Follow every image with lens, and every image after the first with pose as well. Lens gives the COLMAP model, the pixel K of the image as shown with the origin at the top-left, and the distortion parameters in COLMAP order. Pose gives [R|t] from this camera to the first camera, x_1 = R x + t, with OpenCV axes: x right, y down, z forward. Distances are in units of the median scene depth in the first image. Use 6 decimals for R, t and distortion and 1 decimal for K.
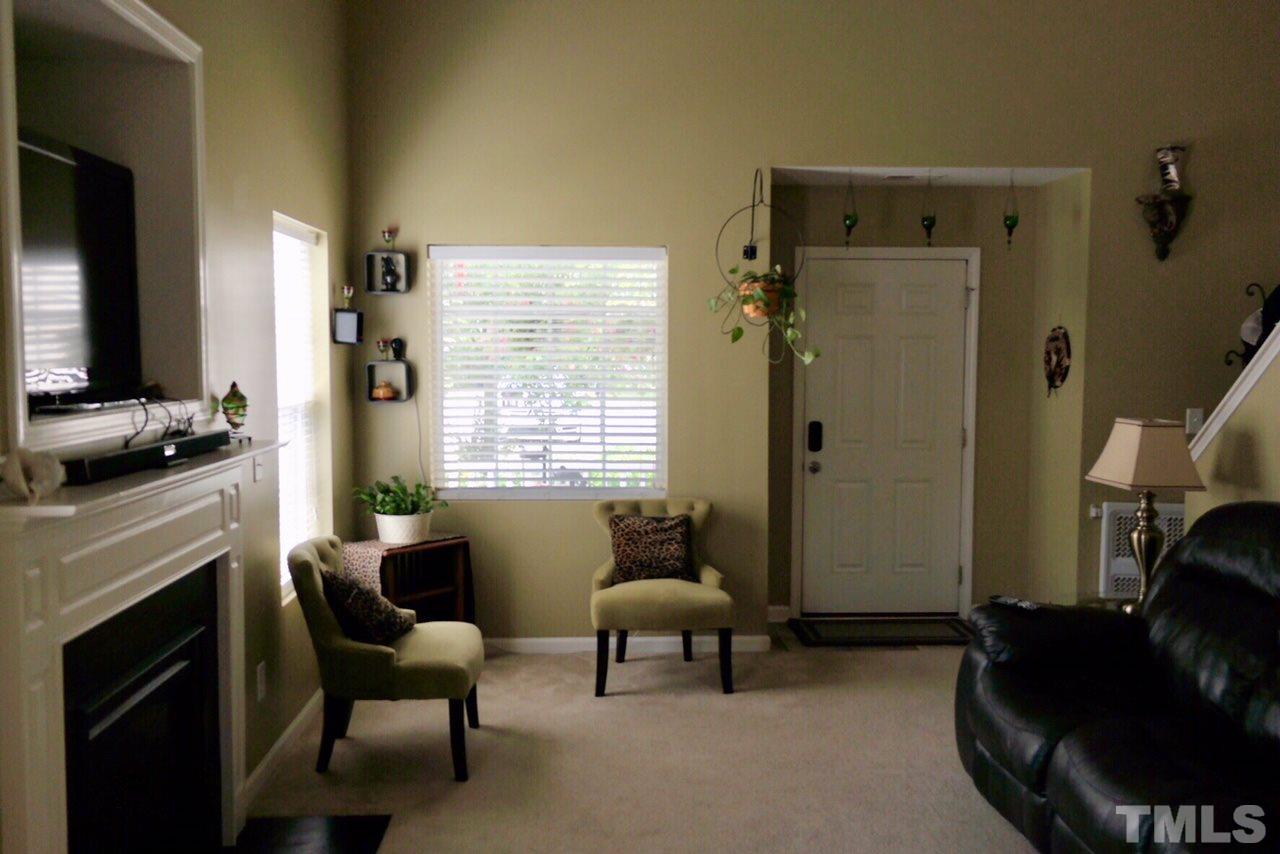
lens RADIAL K [[1128.0, 0, 637.5], [0, 1128.0, 424.3], [0, 0, 1]] dist [0.019766, 0.001851]
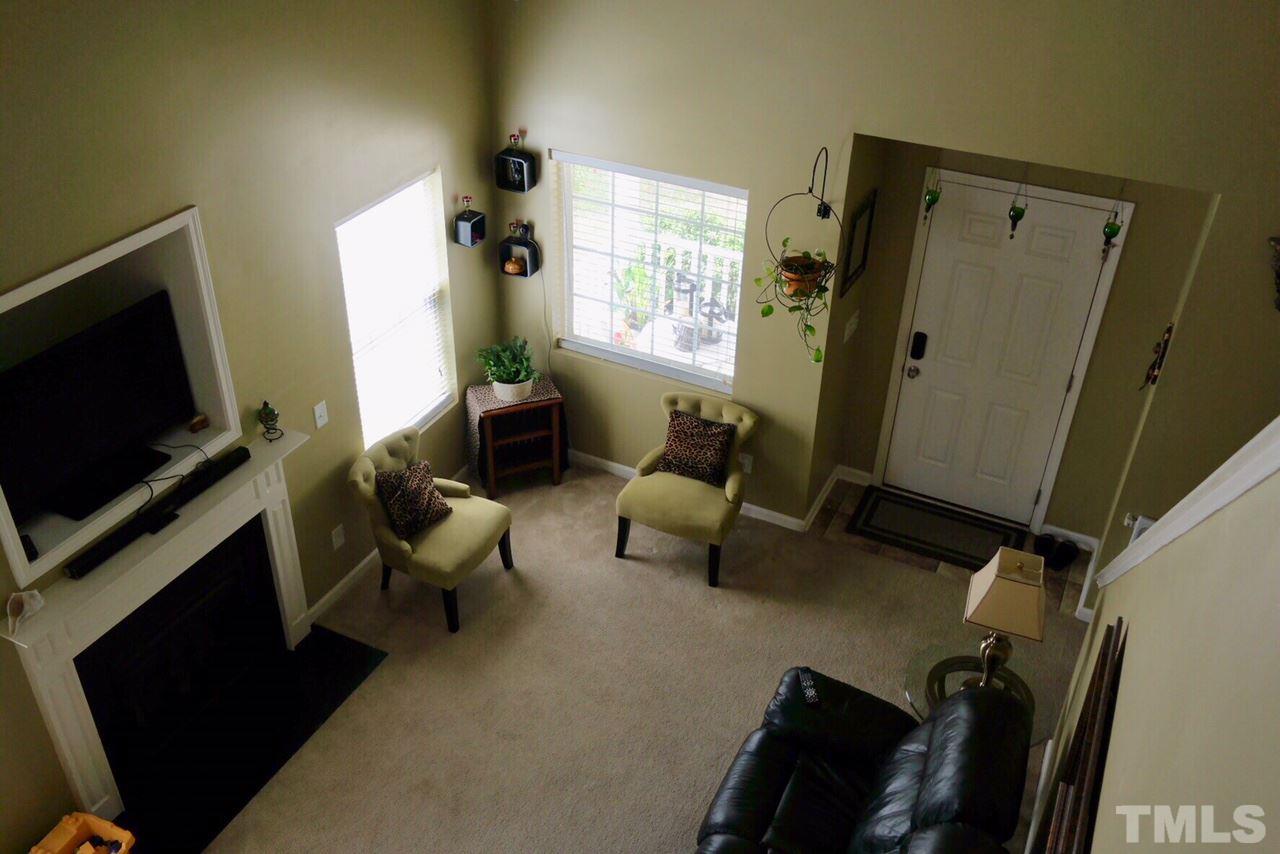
lens RADIAL K [[1128.0, 0, 642.3], [0, 1128.0, 428.1], [0, 0, 1]] dist [0.019766, 0.001851]
pose [[0.880082, 0.280560, -0.383069, 0.402753], [-0.058943, 0.865077, 0.498164, -0.483968], [0.471149, -0.415846, 0.777876, 0.057540]]
